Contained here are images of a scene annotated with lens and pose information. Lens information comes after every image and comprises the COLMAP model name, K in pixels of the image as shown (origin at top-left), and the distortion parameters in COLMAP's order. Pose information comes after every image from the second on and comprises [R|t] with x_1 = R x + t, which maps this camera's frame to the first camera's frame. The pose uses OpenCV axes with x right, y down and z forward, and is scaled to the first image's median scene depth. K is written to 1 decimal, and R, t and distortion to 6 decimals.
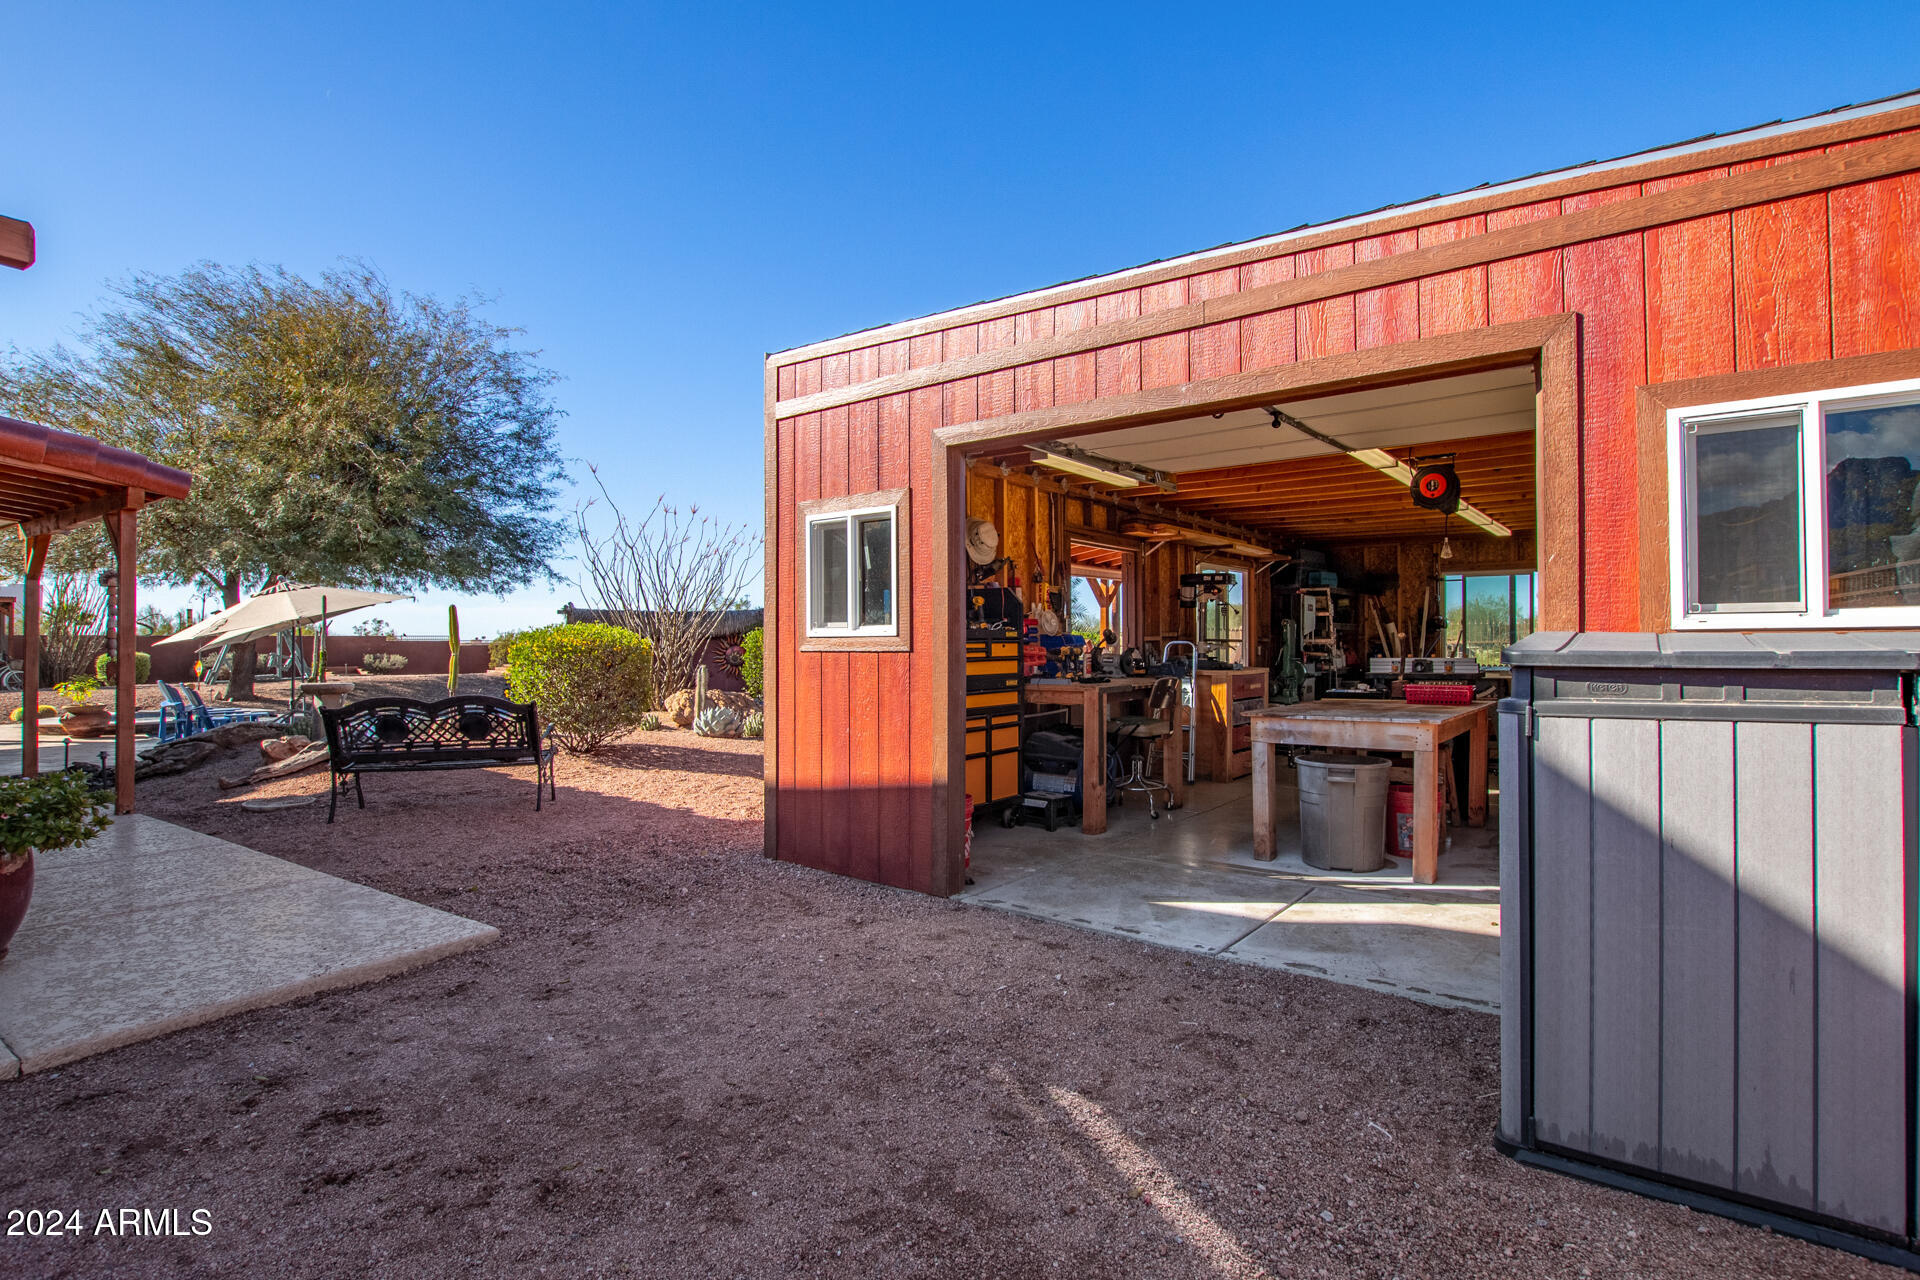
lens RADIAL K [[899.5, 0, 960.6], [0, 899.5, 636.8], [0, 0, 1]] dist [-0.026157, -0.000281]
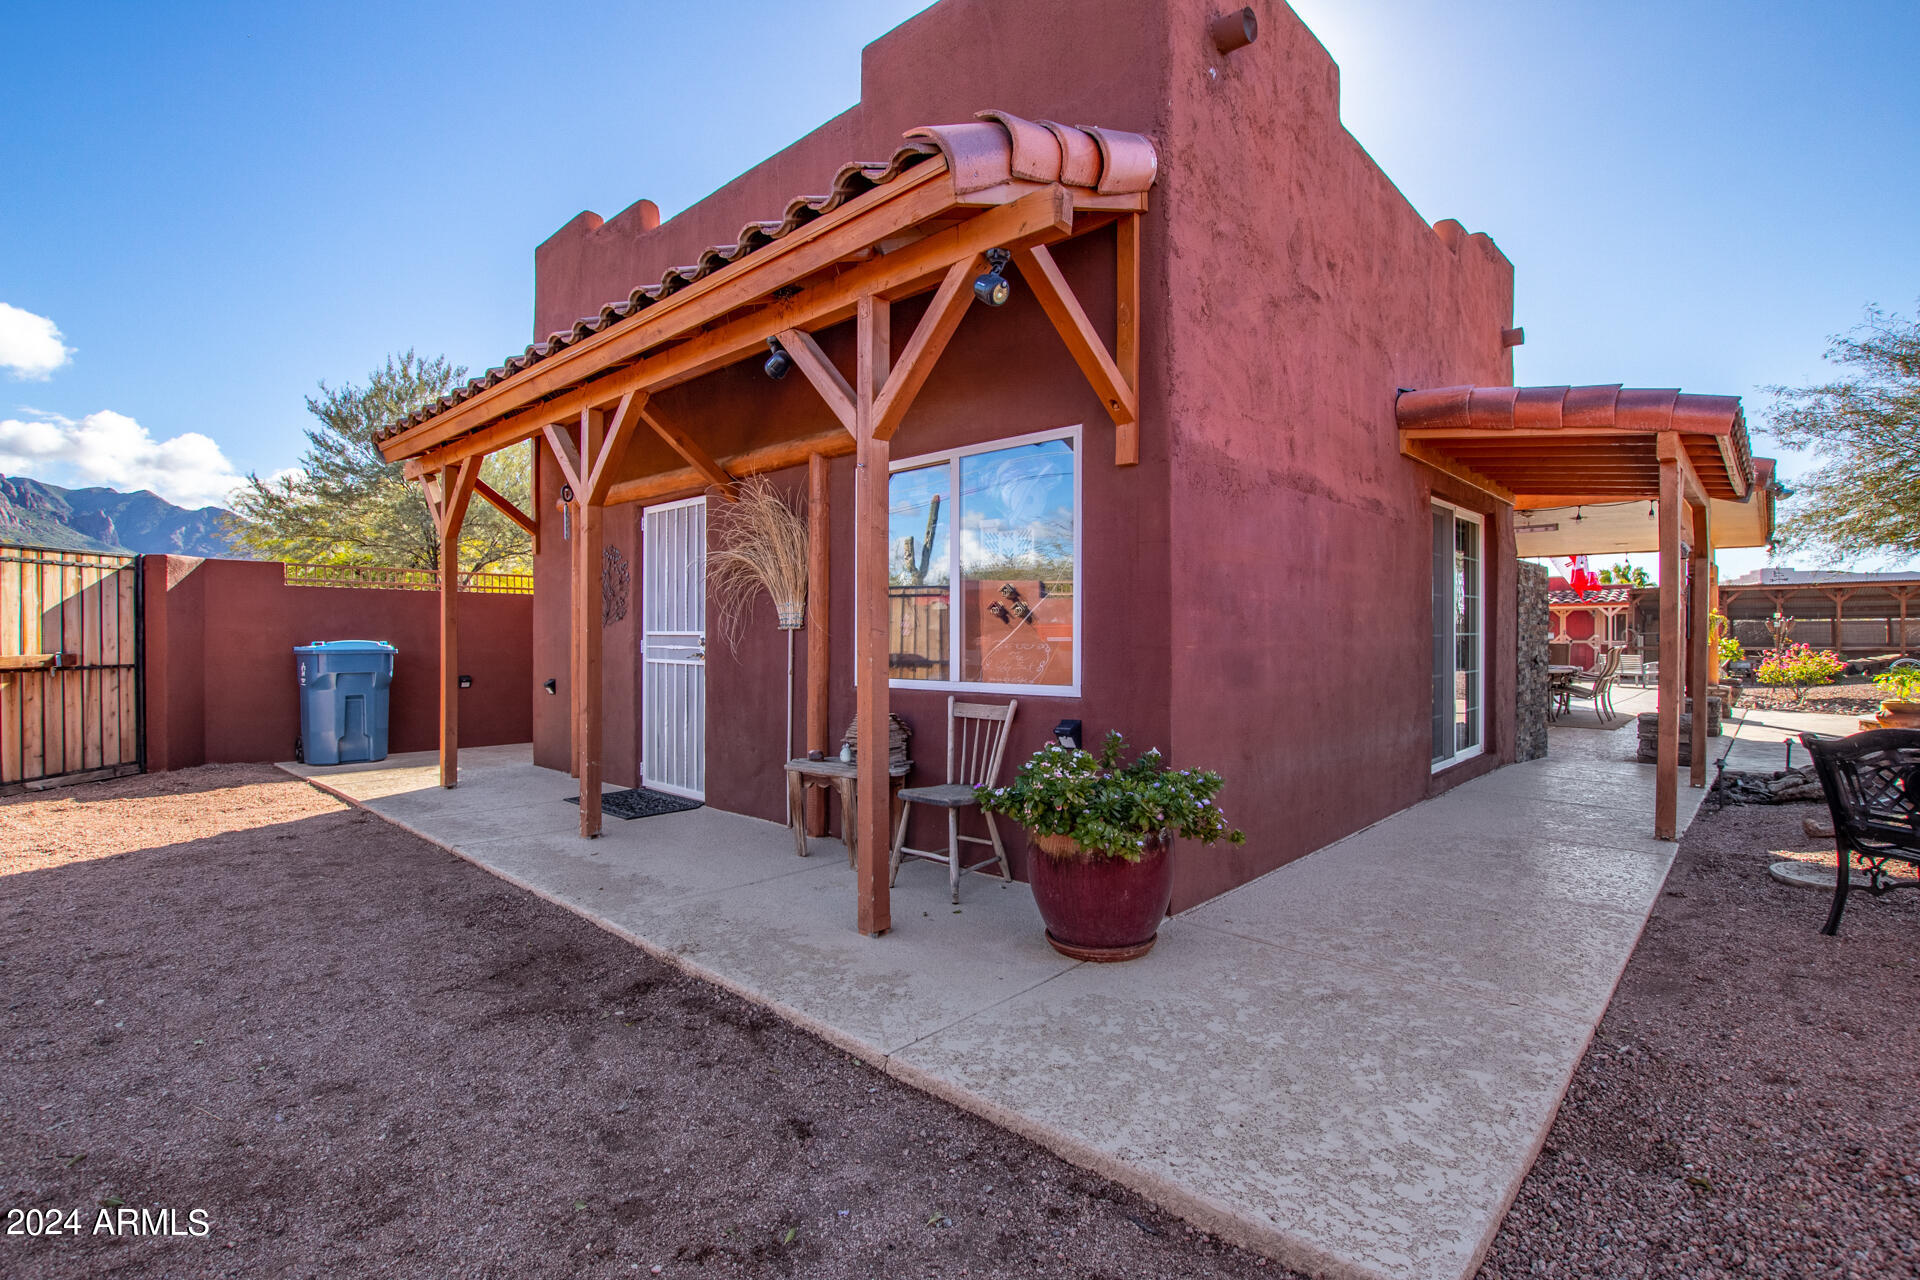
lens RADIAL K [[899.5, 0, 958.5], [0, 899.5, 642.6], [0, 0, 1]] dist [-0.026157, -0.000281]
pose [[-0.165618, 0.013363, -0.986099, -0.049367], [0.009887, 0.999880, 0.011889, 0.005079], [0.986140, -0.007781, -0.165730, 0.551204]]
